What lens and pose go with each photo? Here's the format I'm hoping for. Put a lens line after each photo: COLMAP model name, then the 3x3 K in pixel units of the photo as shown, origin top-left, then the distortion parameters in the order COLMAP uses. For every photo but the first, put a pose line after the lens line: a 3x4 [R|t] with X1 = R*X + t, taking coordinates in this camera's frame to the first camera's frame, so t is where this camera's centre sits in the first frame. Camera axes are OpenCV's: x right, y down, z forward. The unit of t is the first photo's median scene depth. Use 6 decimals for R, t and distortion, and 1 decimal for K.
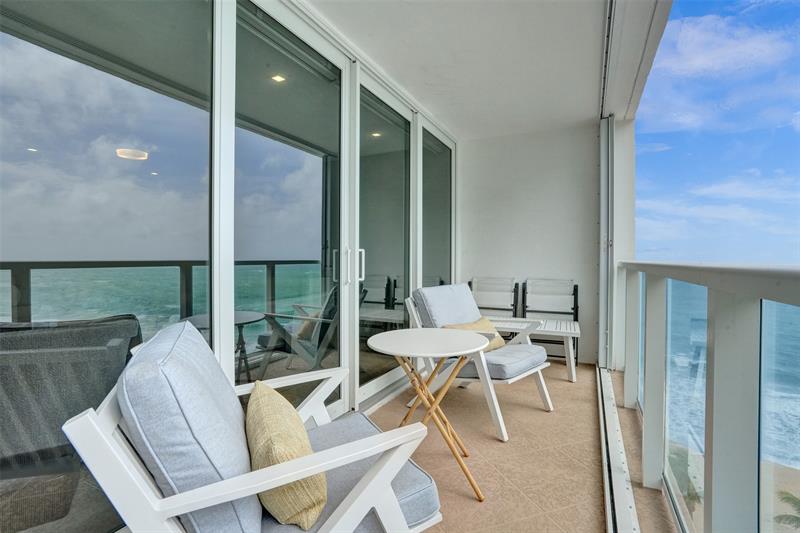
lens RADIAL K [[386.7, 0, 400.0], [0, 386.7, 266.5], [0, 0, 1]] dist [-0.055420, 0.028700]
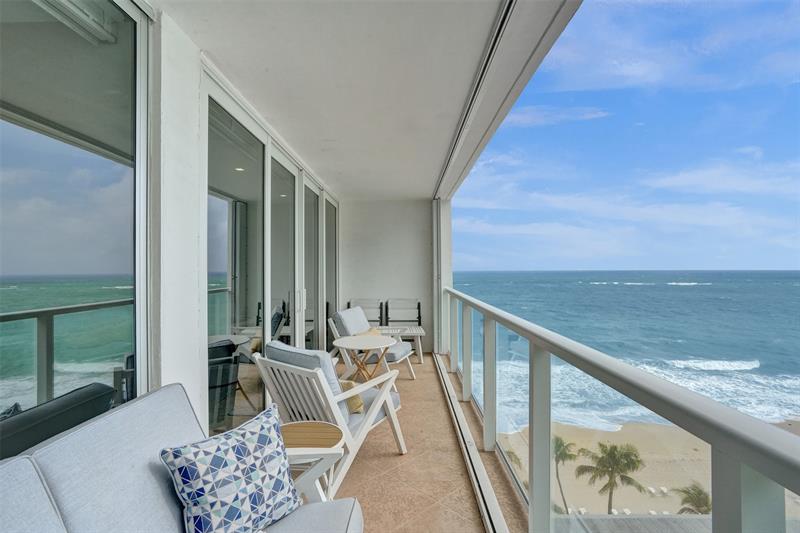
lens RADIAL K [[382.5, 0, 397.8], [0, 382.5, 272.5], [0, 0, 1]] dist [-0.014728, 0.000661]
pose [[0.906845, -0.011258, 0.421314, -0.306709], [0.015489, 0.999858, -0.006623, -0.072772], [-0.421180, 0.012532, 0.906891, -0.419492]]
